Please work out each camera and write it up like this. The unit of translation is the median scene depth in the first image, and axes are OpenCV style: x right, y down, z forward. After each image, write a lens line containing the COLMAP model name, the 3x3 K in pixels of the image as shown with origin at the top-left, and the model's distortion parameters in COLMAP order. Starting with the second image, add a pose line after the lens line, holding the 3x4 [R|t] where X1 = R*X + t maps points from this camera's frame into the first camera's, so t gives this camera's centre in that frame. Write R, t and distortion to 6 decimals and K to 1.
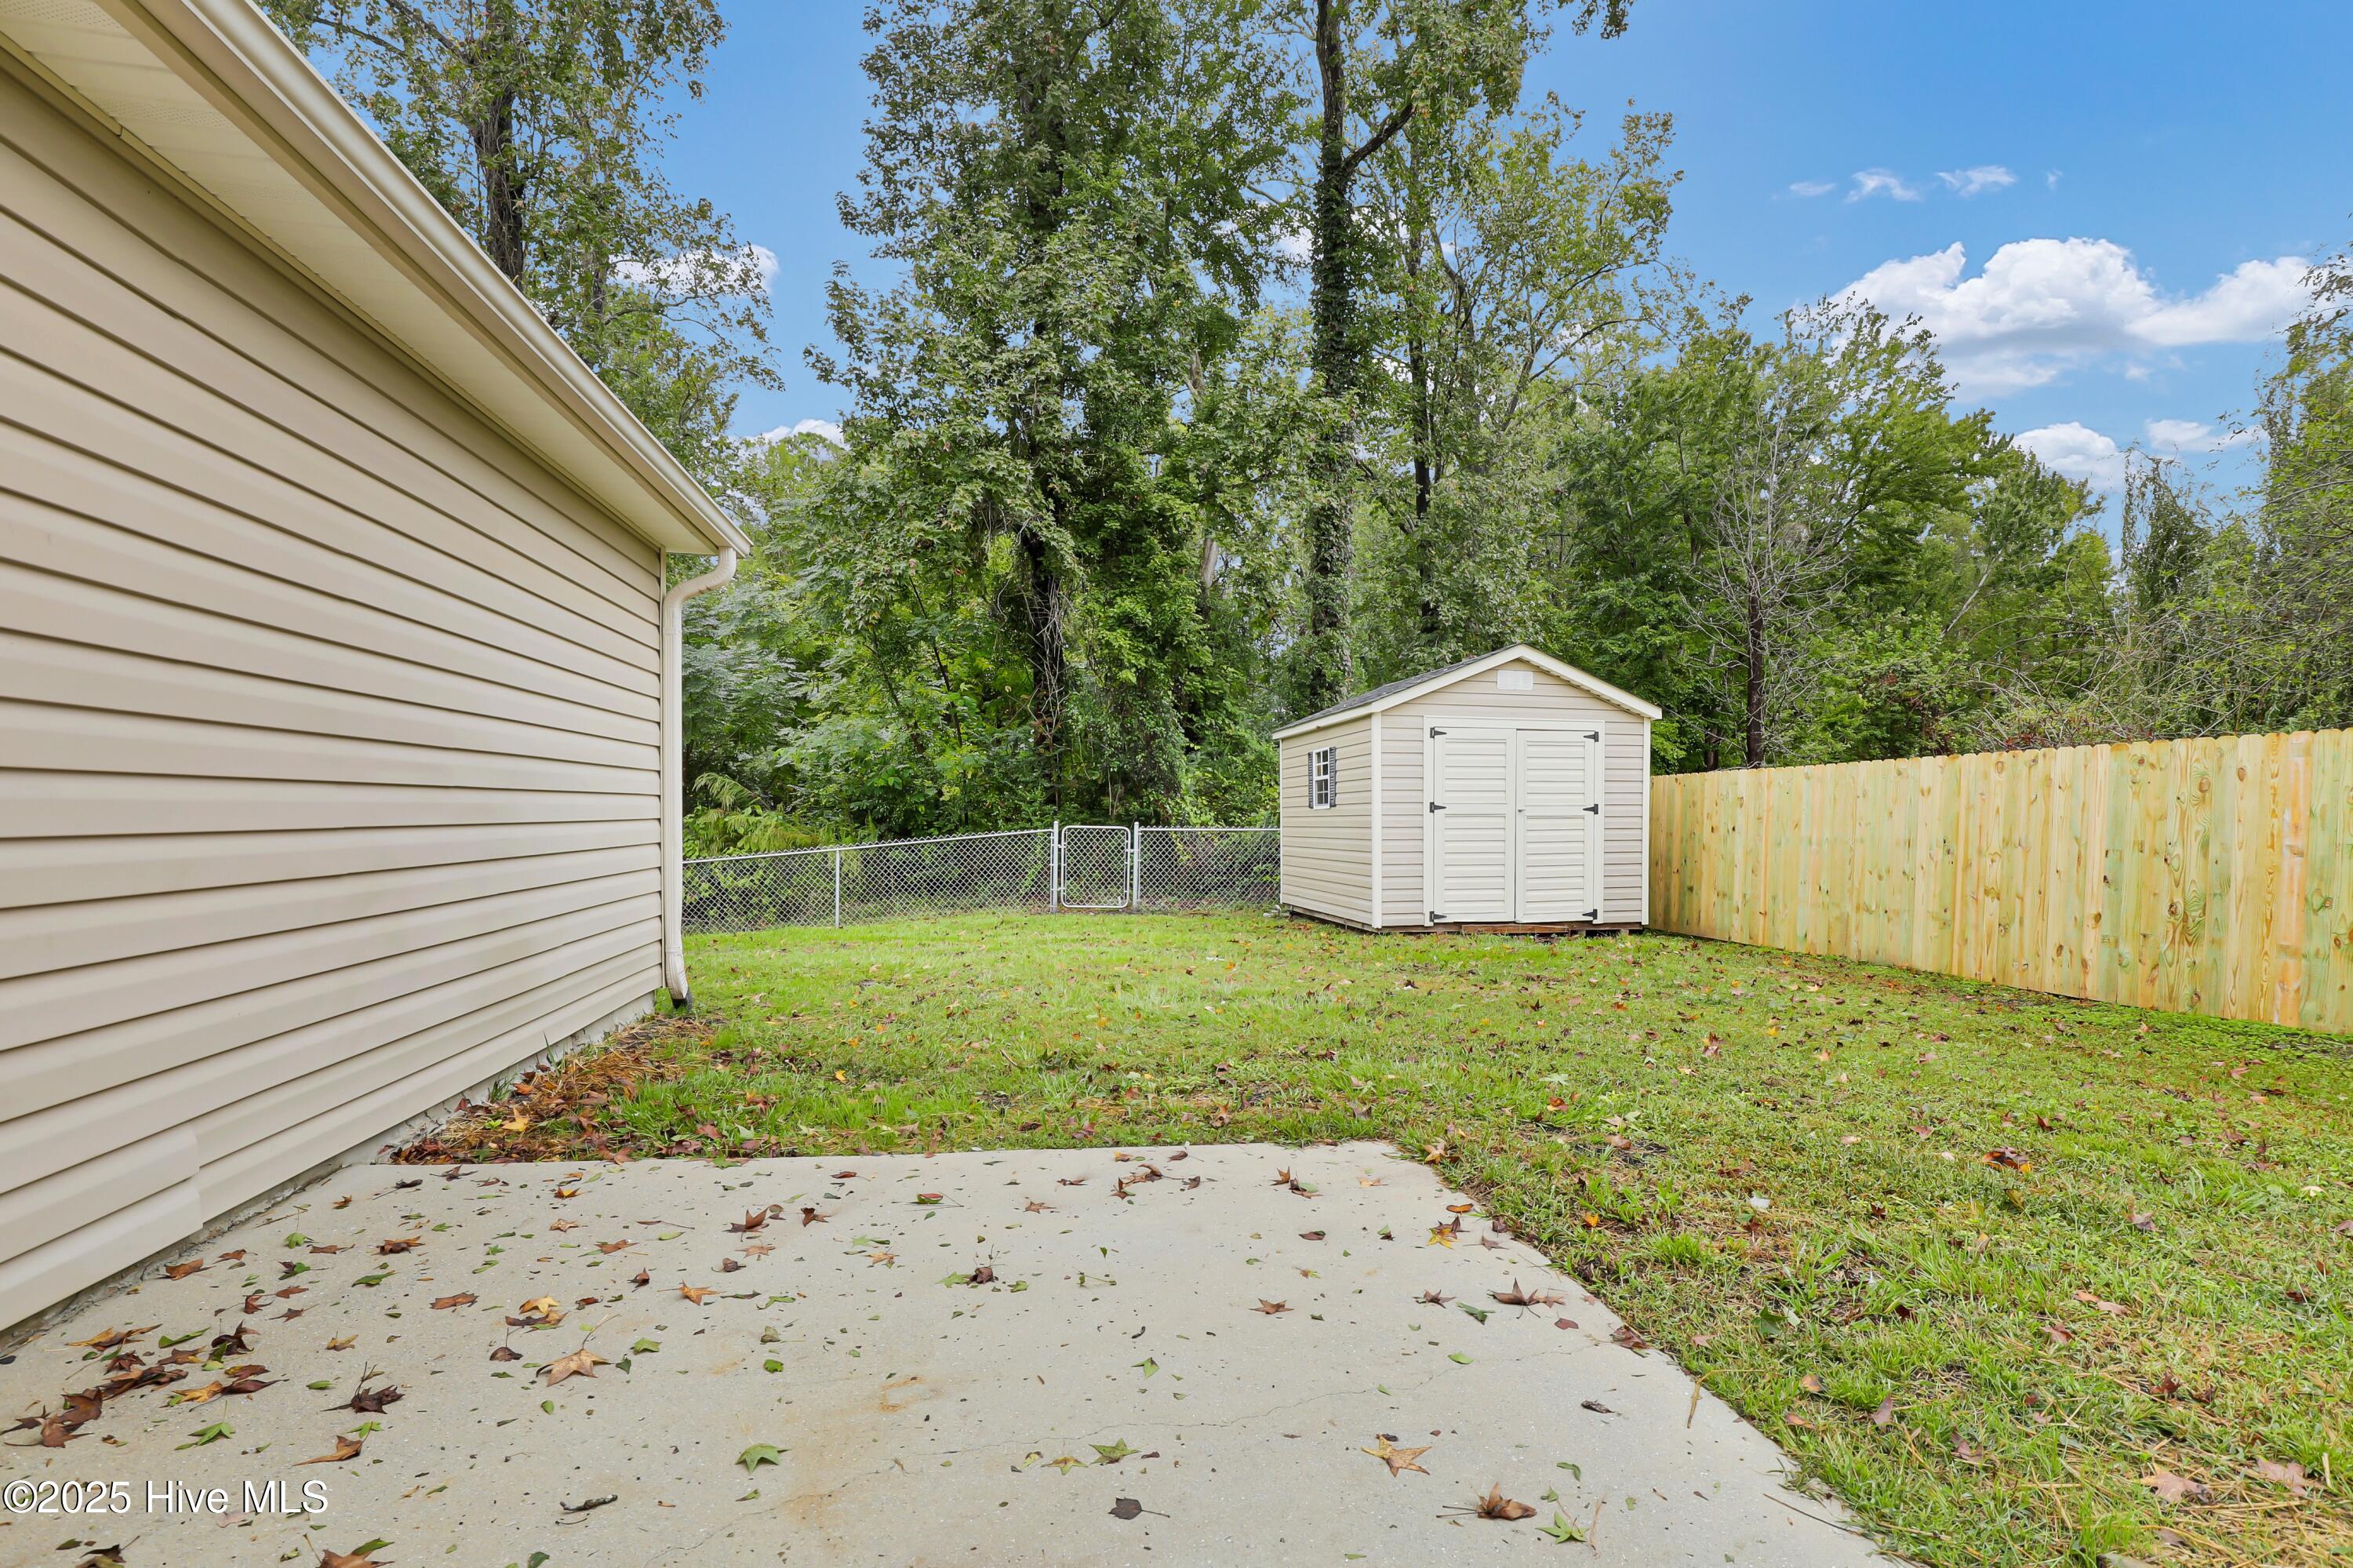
lens RADIAL K [[1146.8, 0, 1210.8], [0, 1146.8, 858.6], [0, 0, 1]] dist [-0.031539, -0.000605]
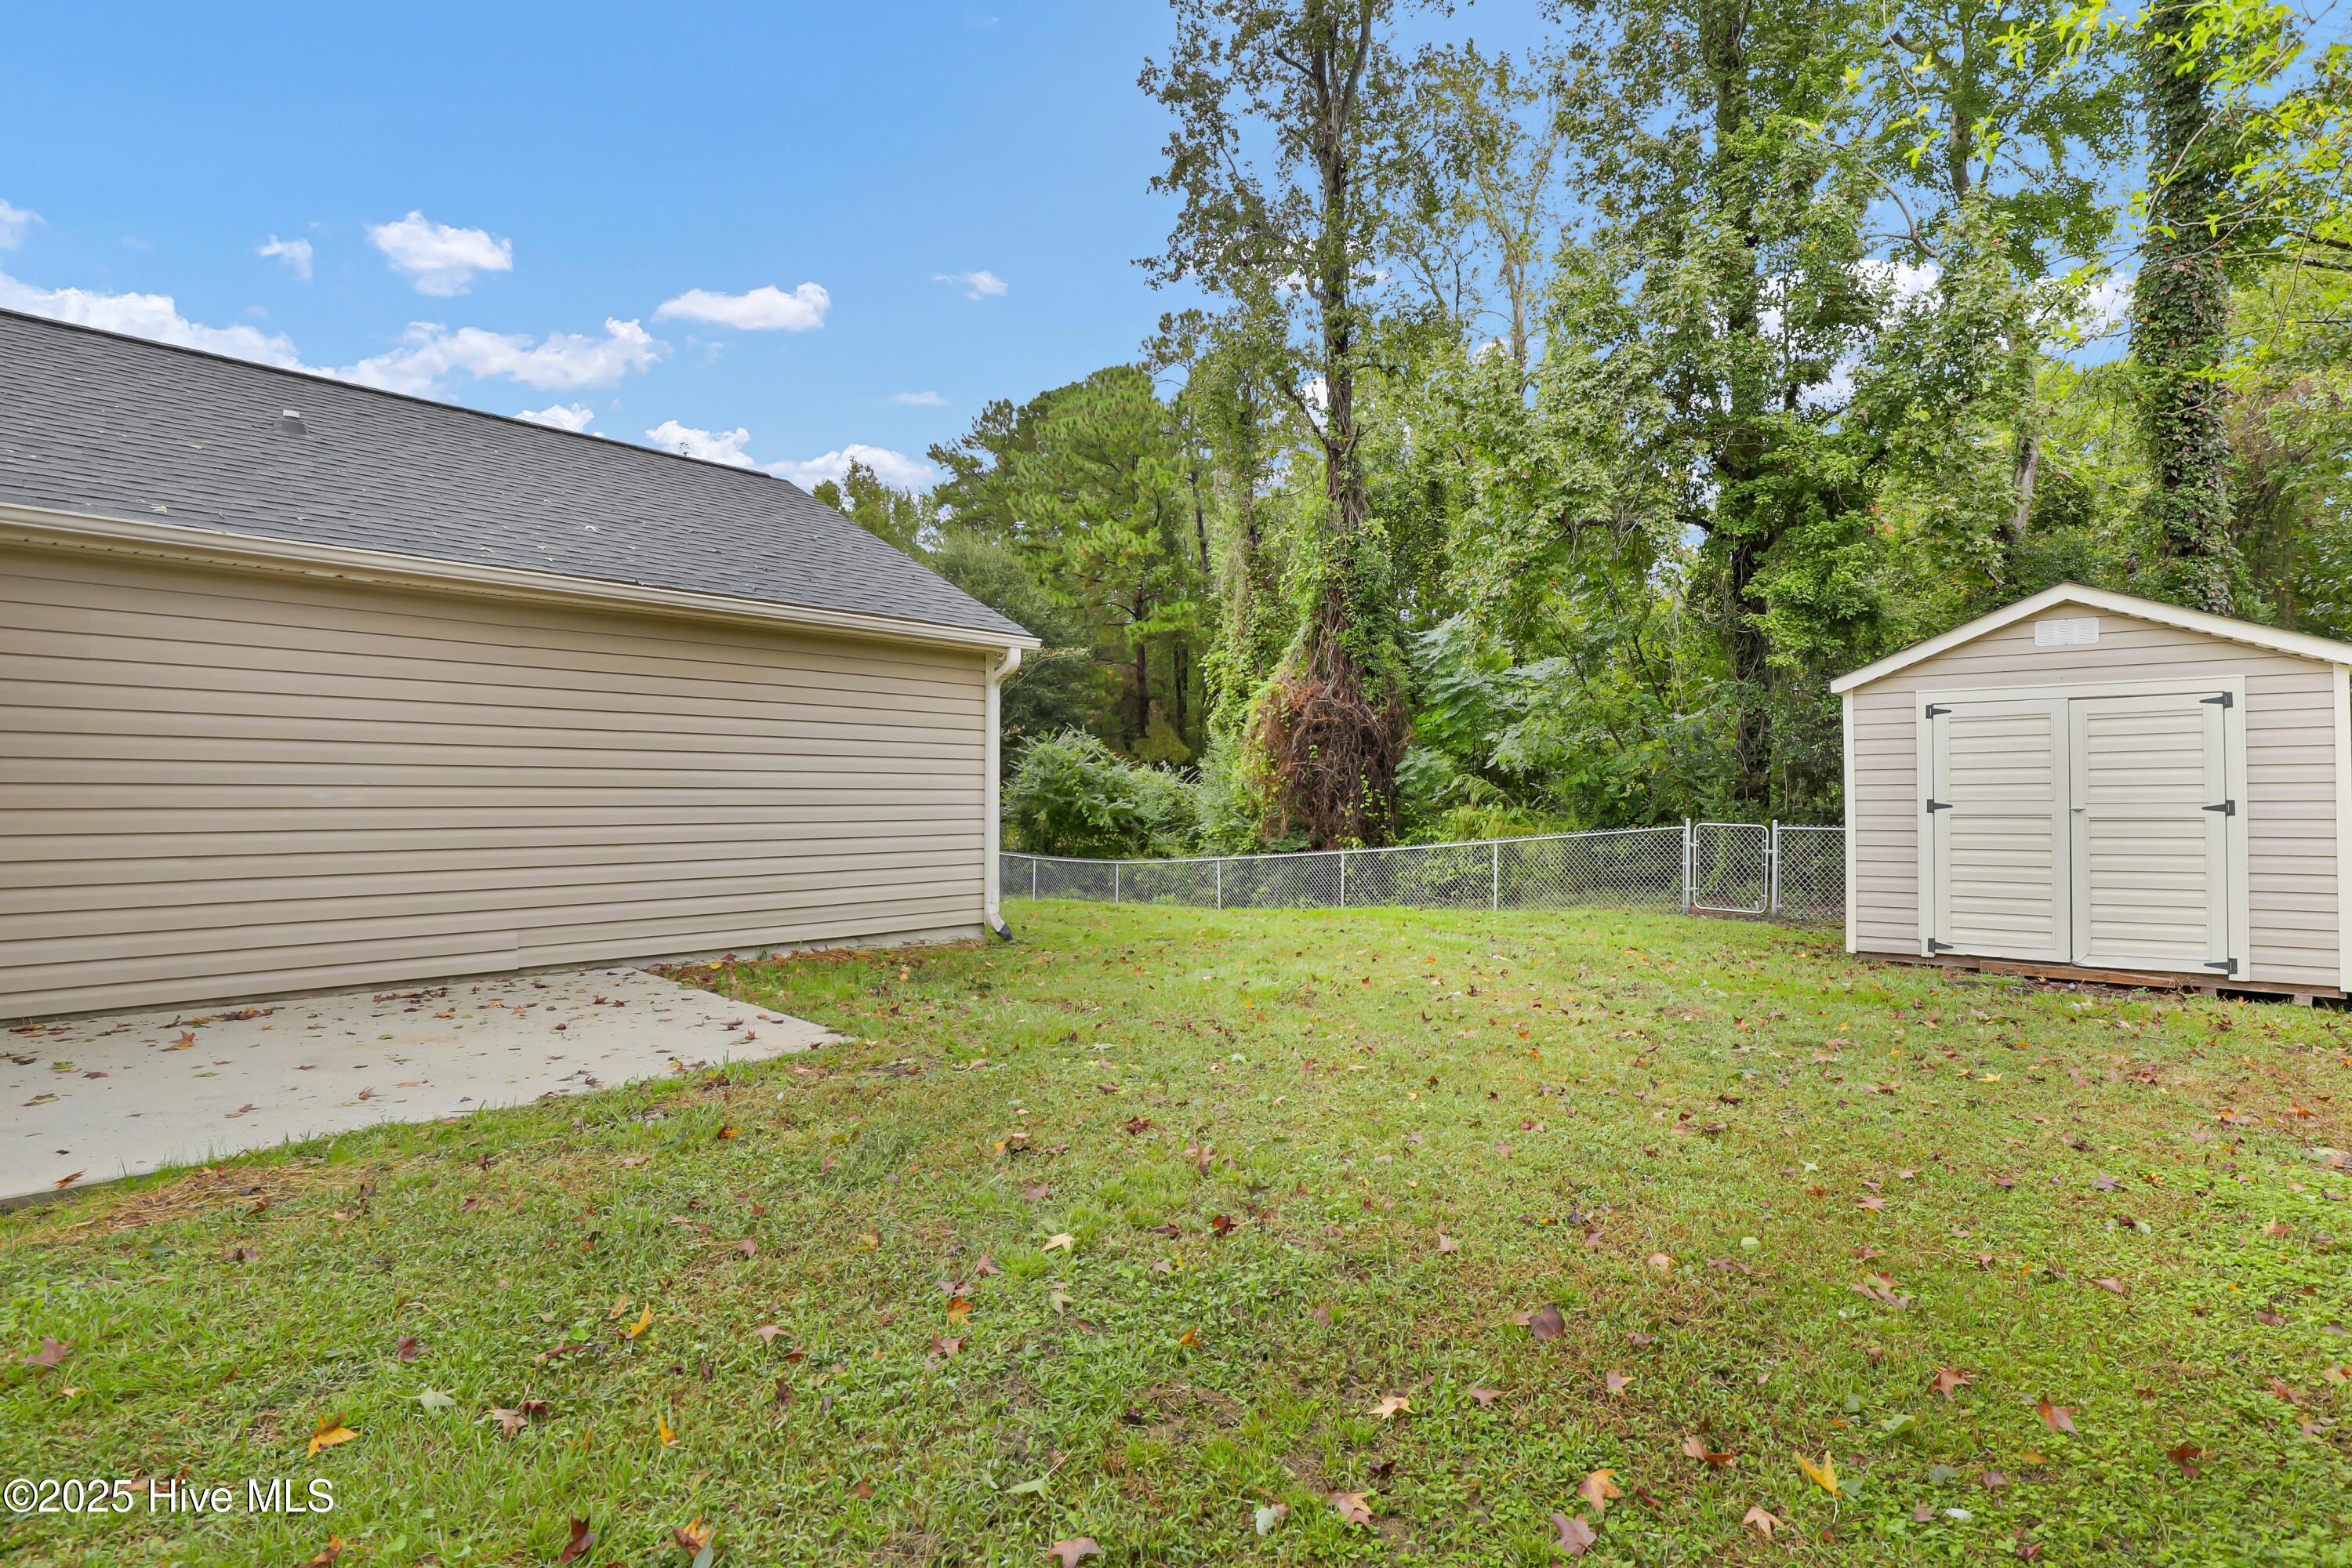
lens RADIAL K [[1123.1, 0, 1188.4], [0, 1123.1, 790.6], [0, 0, 1]] dist [-0.027497, 0.000274]
pose [[0.607154, -0.011349, -0.794503, 0.337794], [-0.029643, 0.998878, -0.036921, -0.008363], [0.794031, 0.045968, 0.606136, 0.091510]]
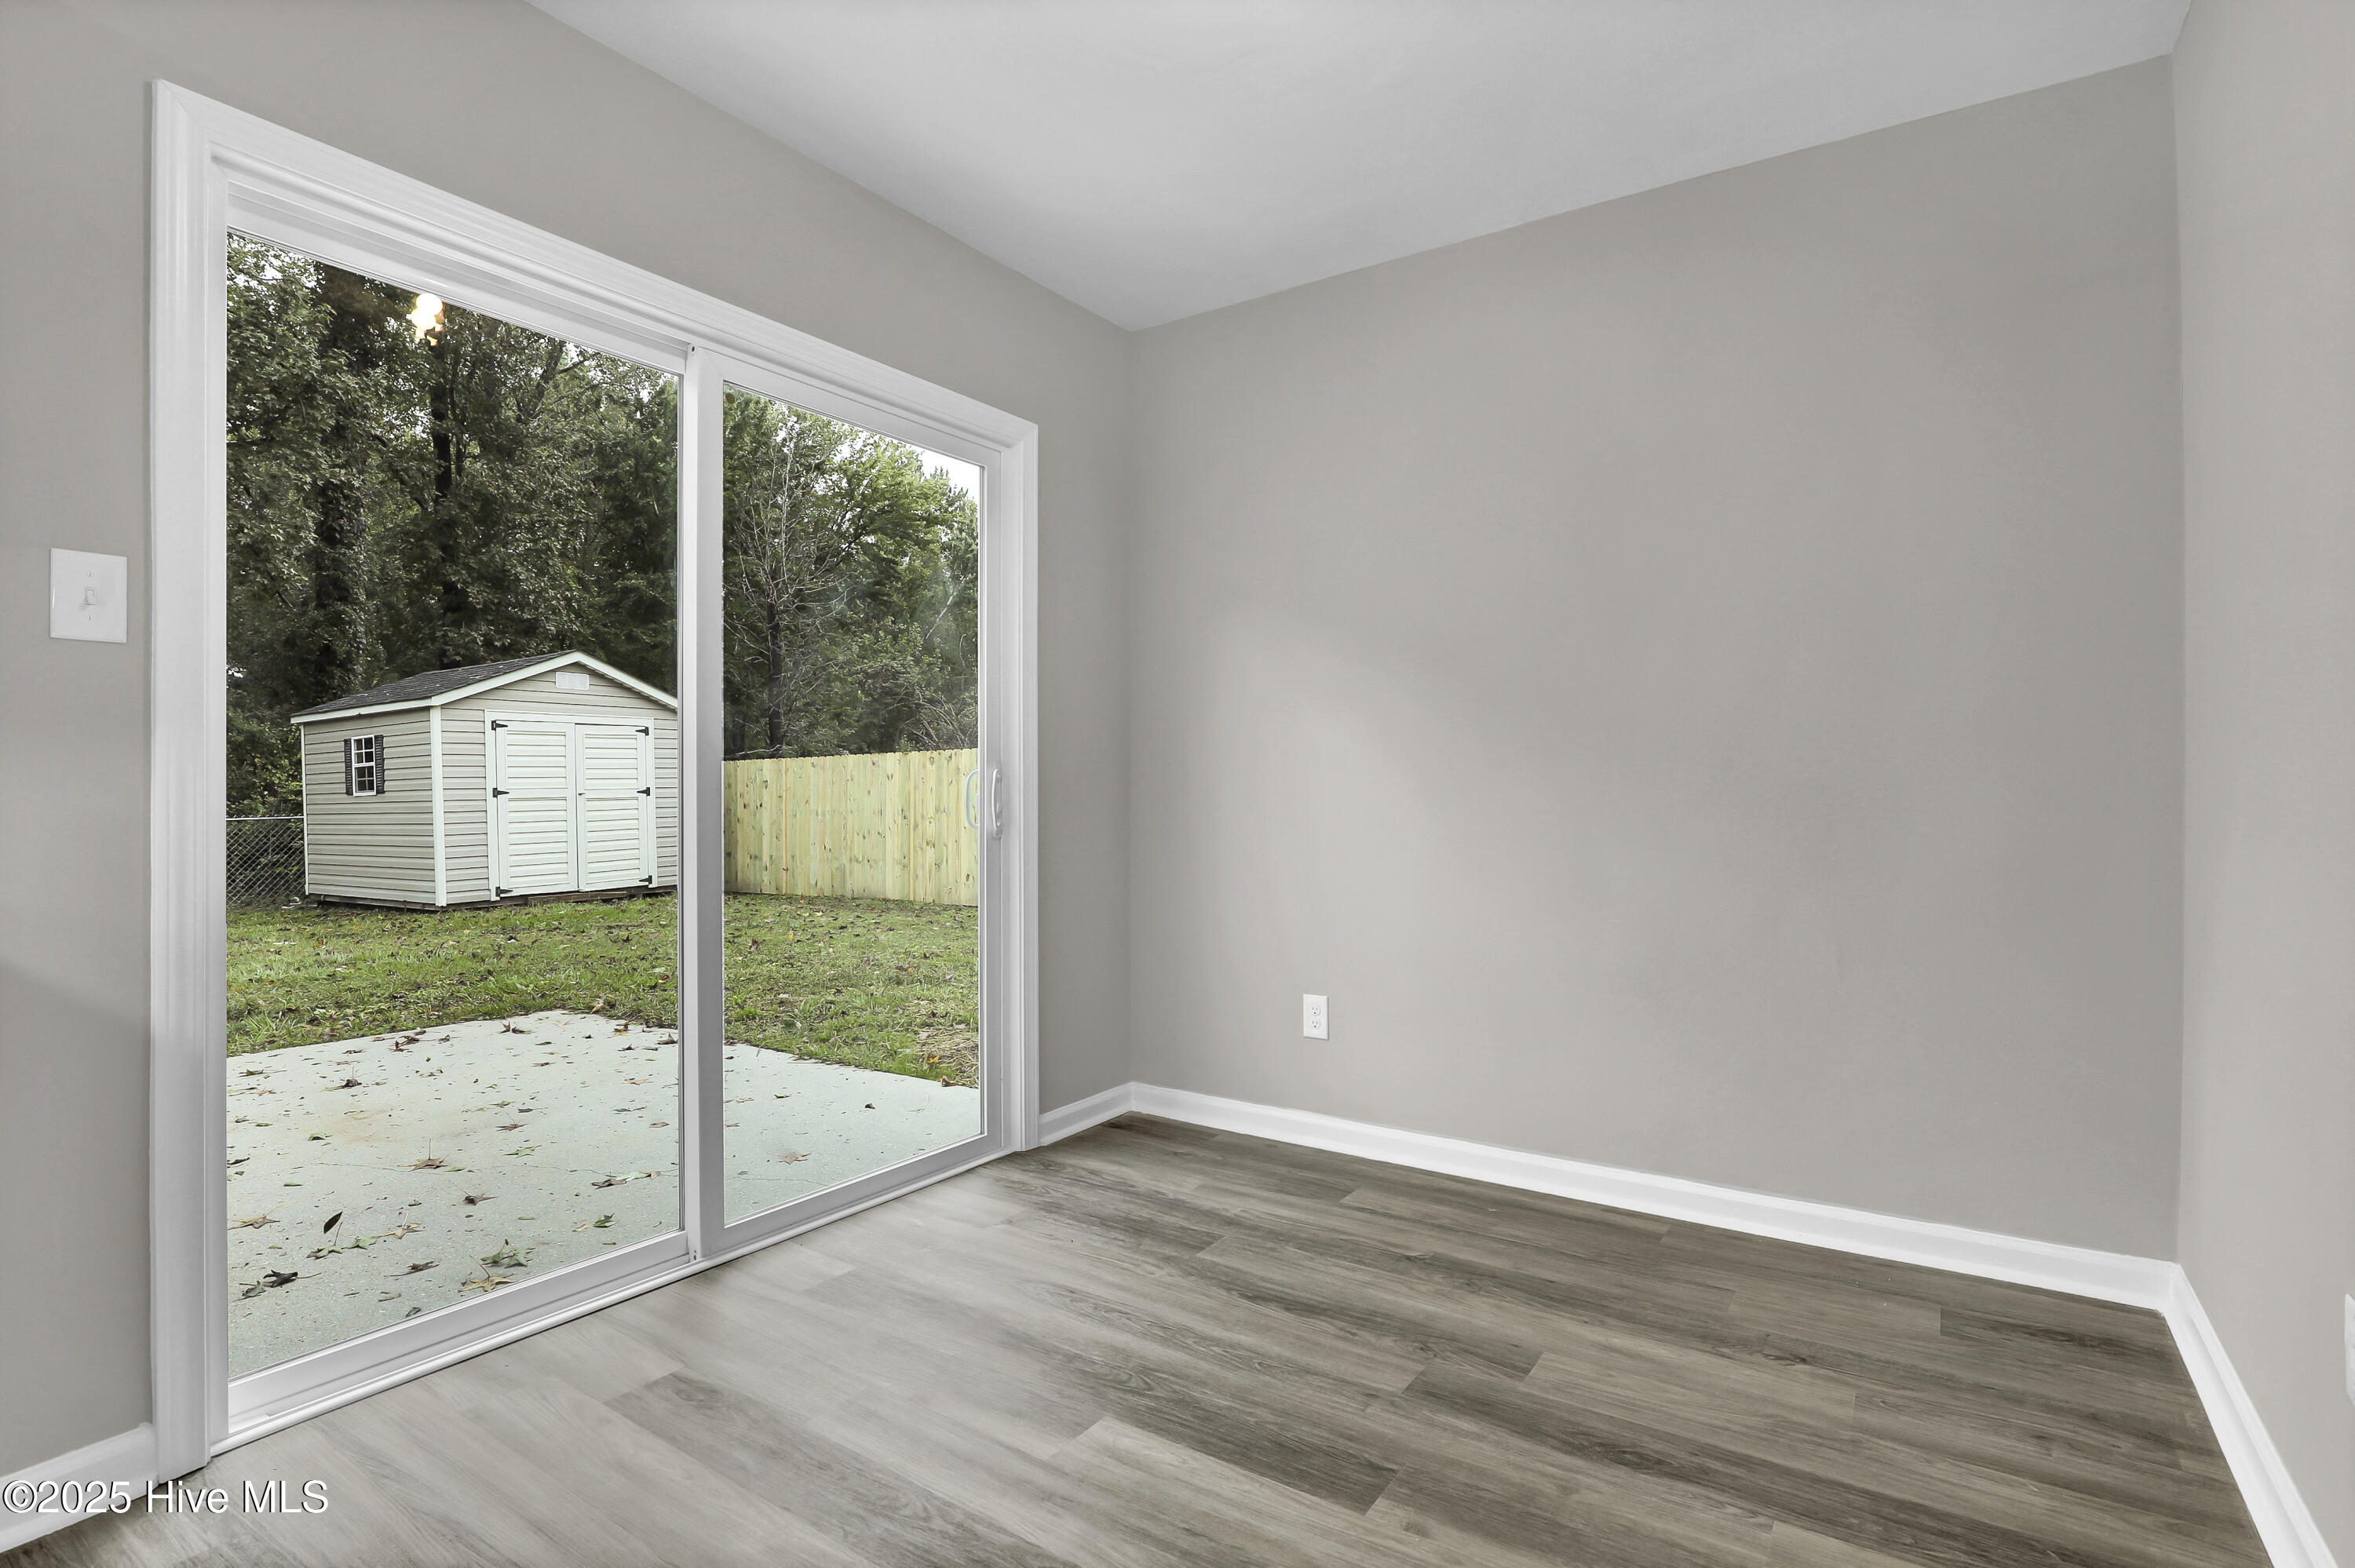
lens RADIAL K [[1124.4, 0, 1189.9], [0, 1124.4, 790.6], [0, 0, 1]] dist [-0.027497, 0.000274]
pose [[0.698607, -0.015520, 0.715337, -0.073296], [0.042658, 0.998890, -0.019988, 0.002182], [-0.714233, 0.044478, 0.698494, -0.157146]]
